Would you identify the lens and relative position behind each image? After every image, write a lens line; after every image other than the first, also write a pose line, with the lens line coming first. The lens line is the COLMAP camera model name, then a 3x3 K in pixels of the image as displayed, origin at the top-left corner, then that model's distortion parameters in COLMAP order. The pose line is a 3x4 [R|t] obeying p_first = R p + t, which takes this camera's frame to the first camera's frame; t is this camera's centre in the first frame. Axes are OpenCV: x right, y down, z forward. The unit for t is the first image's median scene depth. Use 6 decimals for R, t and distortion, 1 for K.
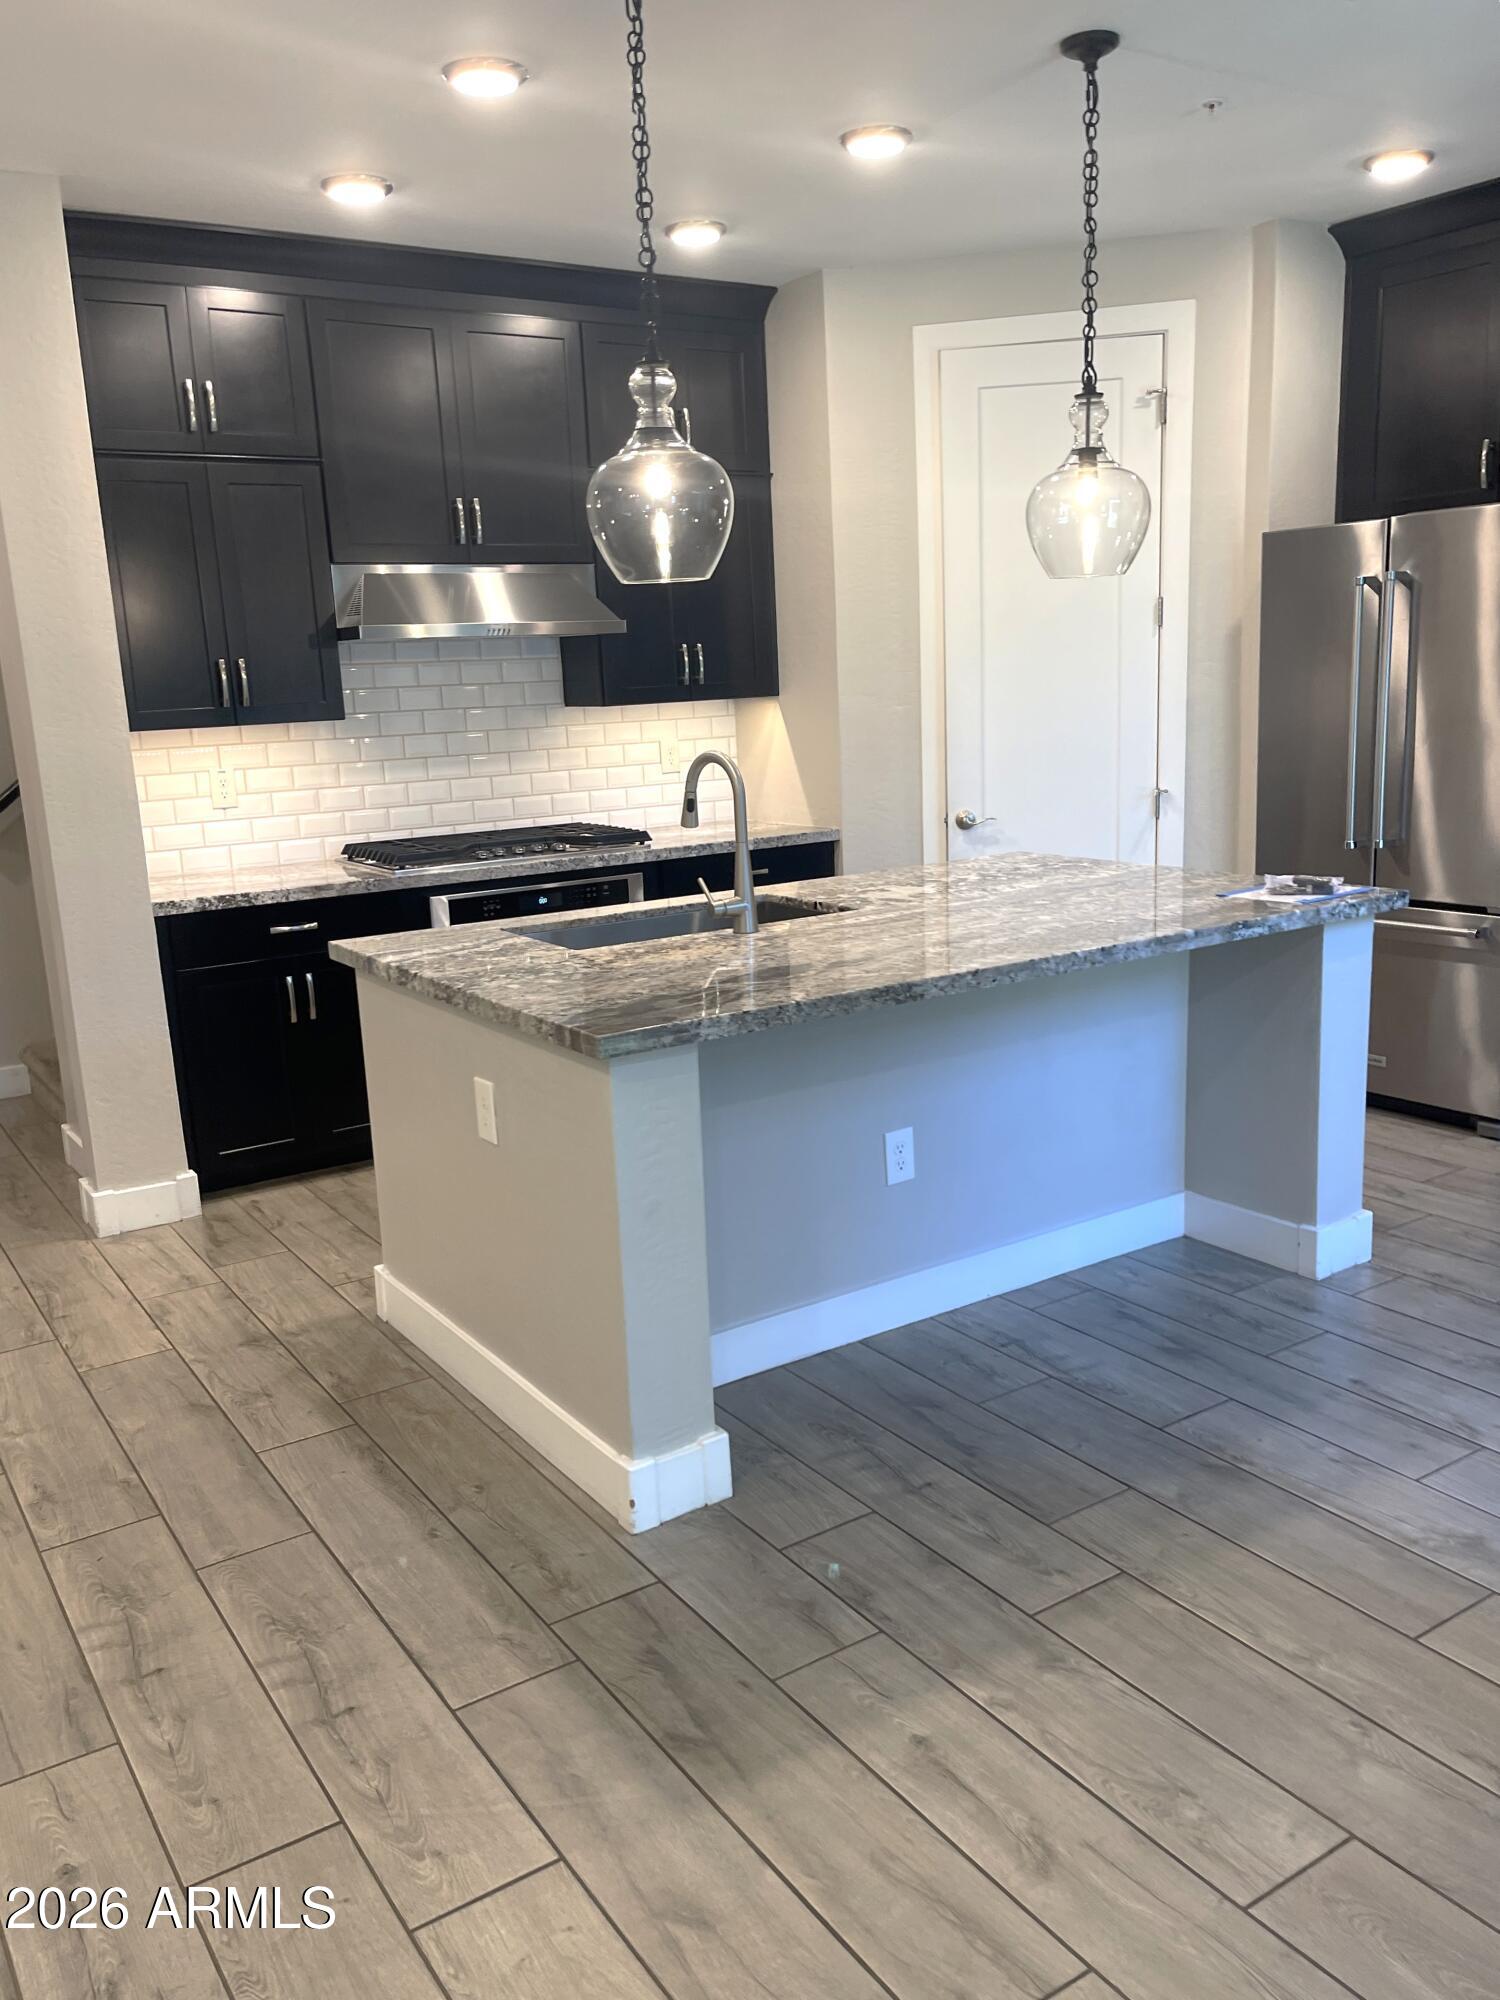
lens RADIAL K [[1587.9, 0, 751.3], [0, 1587.9, 1028.6], [0, 0, 1]] dist [0.050216, -0.072647]
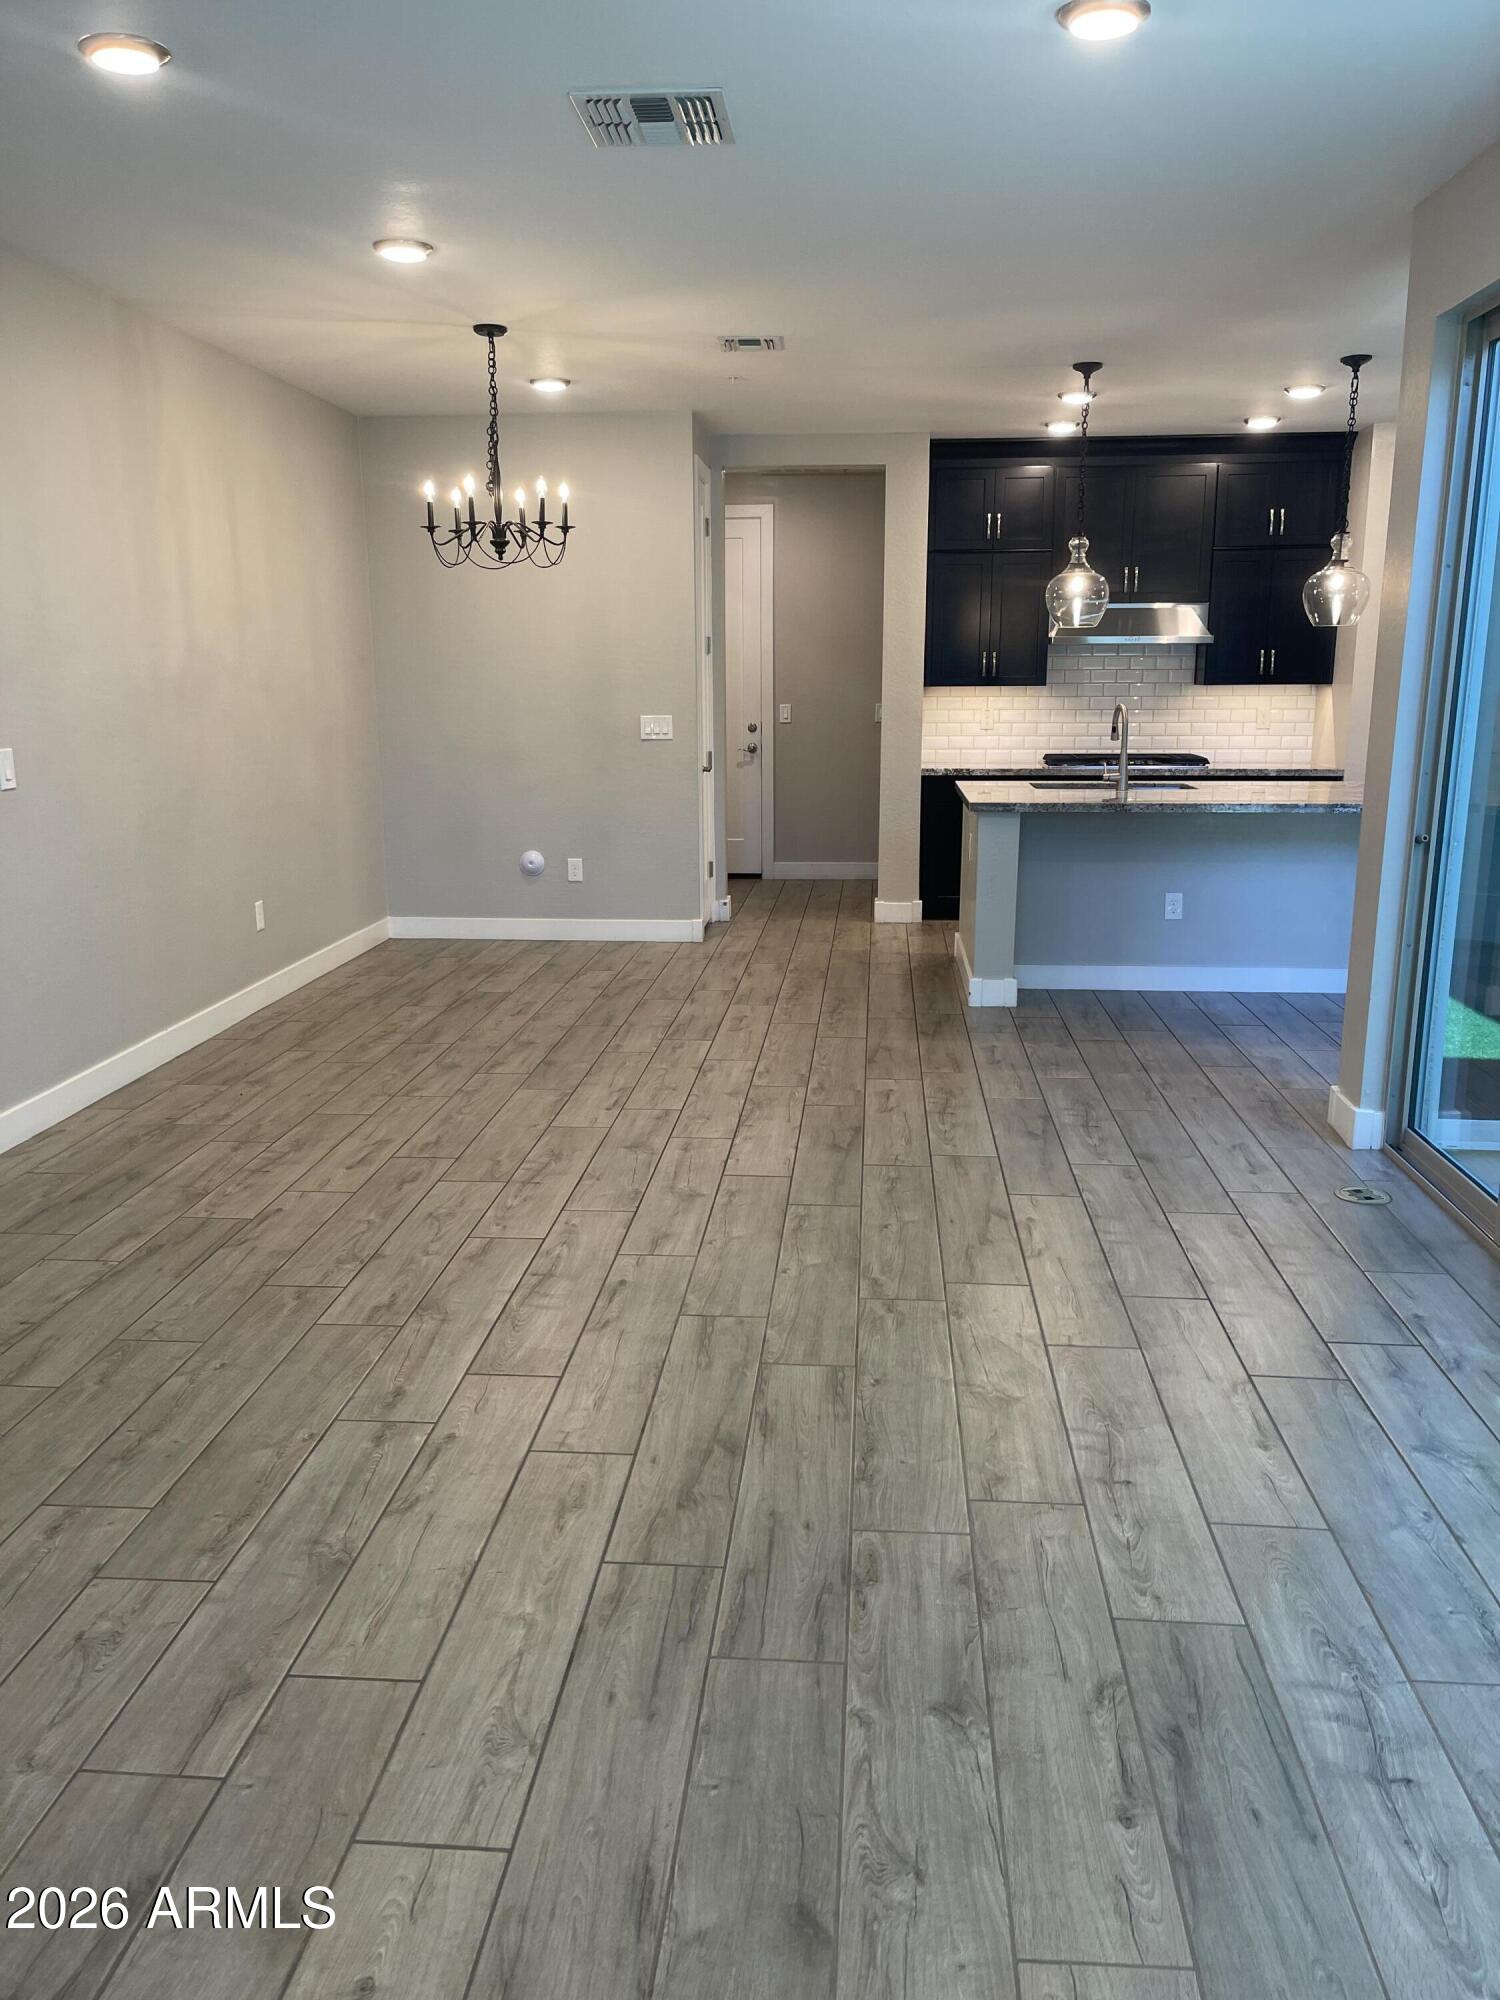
lens RADIAL K [[1513.8, 0, 760.5], [0, 1513.8, 1031.6], [0, 0, 1]] dist [0.059856, -0.079314]
pose [[0.791458, 0.180452, -0.583979, 0.849161], [-0.165661, 0.982995, 0.079232, 0.172174], [0.588346, 0.034034, 0.807893, -0.902011]]
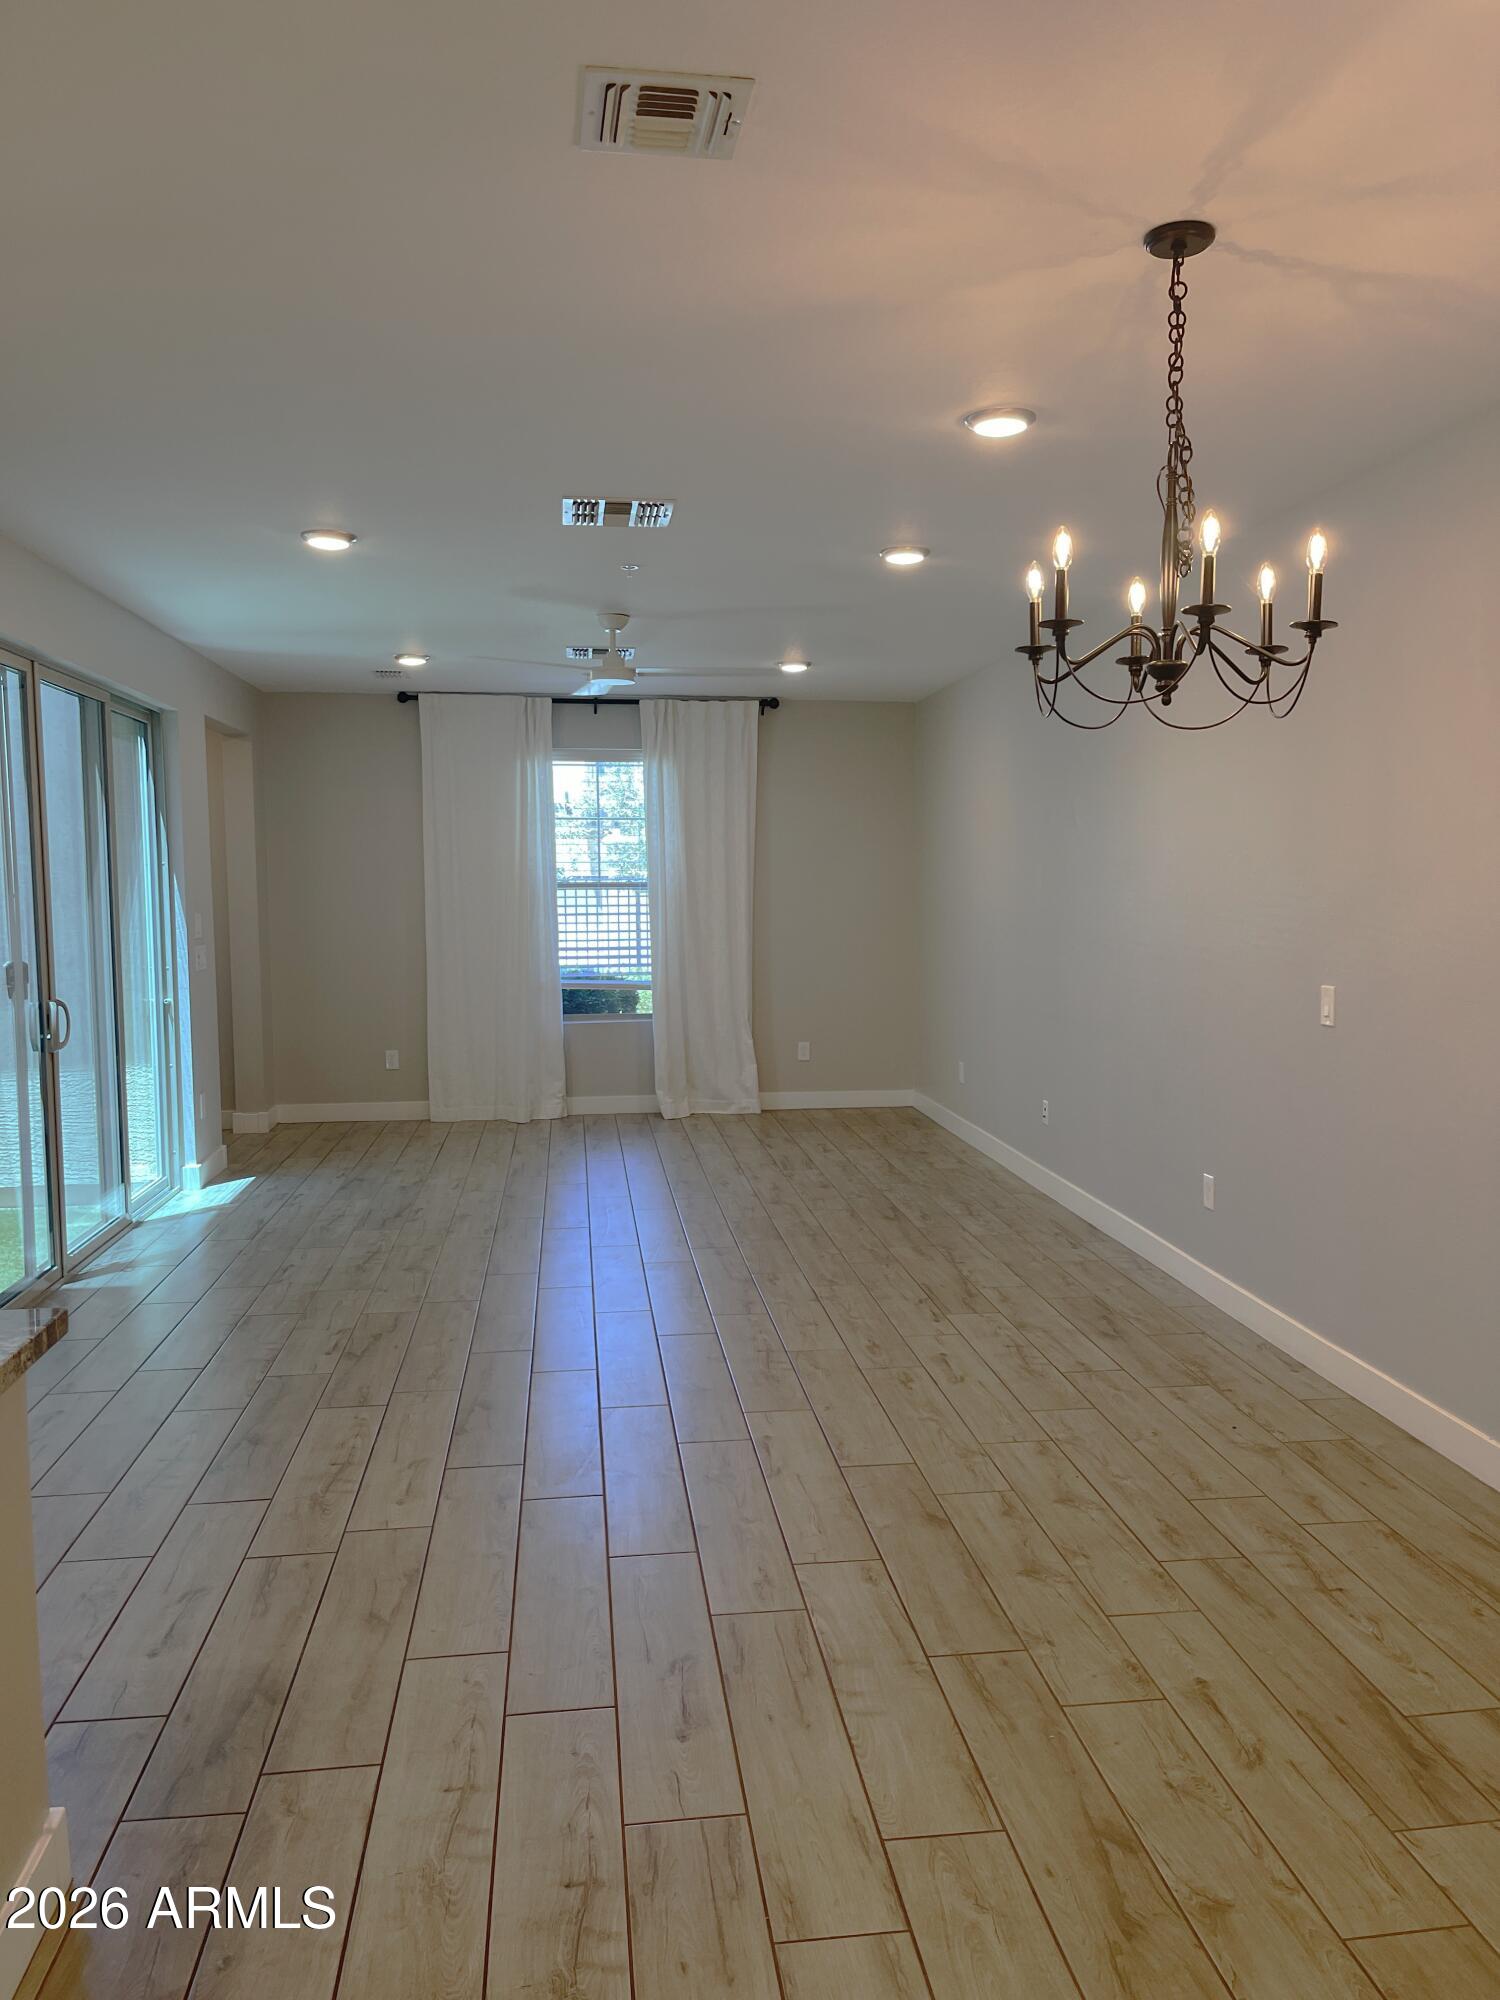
lens RADIAL K [[1513.8, 0, 760.5], [0, 1513.8, 1031.6], [0, 0, 1]] dist [0.059856, -0.079314]
pose [[-0.897013, 0.002029, 0.441999, -0.628615], [0.138856, 0.950657, 0.277437, -0.250717], [-0.419626, 0.310239, -0.853033, 1.114220]]
